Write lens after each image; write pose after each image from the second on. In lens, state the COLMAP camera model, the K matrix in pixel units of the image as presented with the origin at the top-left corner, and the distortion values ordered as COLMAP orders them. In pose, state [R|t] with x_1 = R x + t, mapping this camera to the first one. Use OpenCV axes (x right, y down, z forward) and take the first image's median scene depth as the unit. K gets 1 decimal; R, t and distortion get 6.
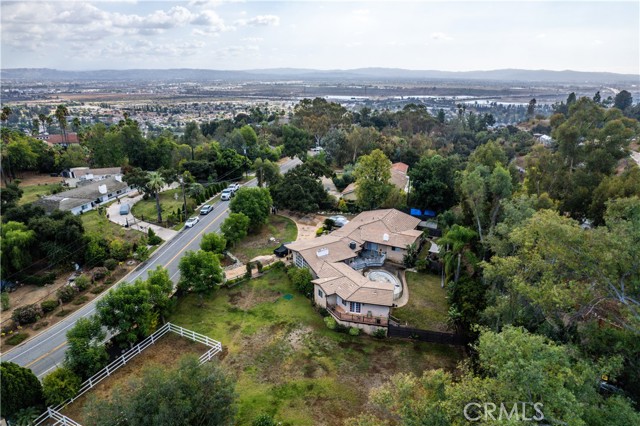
lens RADIAL K [[409.2, 0, 319.0], [0, 409.2, 212.9], [0, 0, 1]] dist [-0.035008, 0.026954]
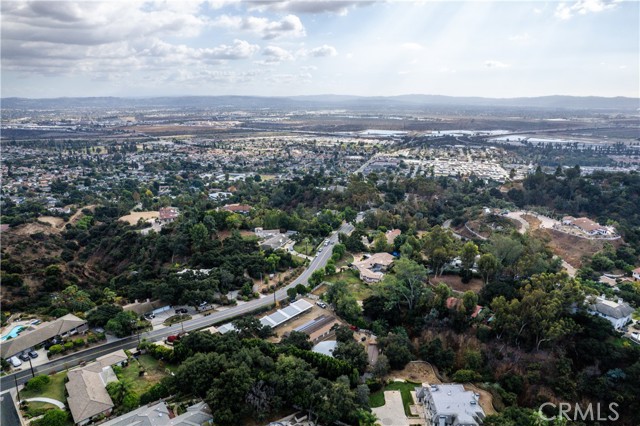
lens RADIAL K [[409.2, 0, 321.4], [0, 409.2, 212.7], [0, 0, 1]] dist [-0.035008, 0.026954]
pose [[0.995570, 0.025676, -0.090447, -0.024303], [-0.030651, 0.998068, -0.054053, -0.111631], [0.088885, 0.056586, 0.994433, -1.815540]]
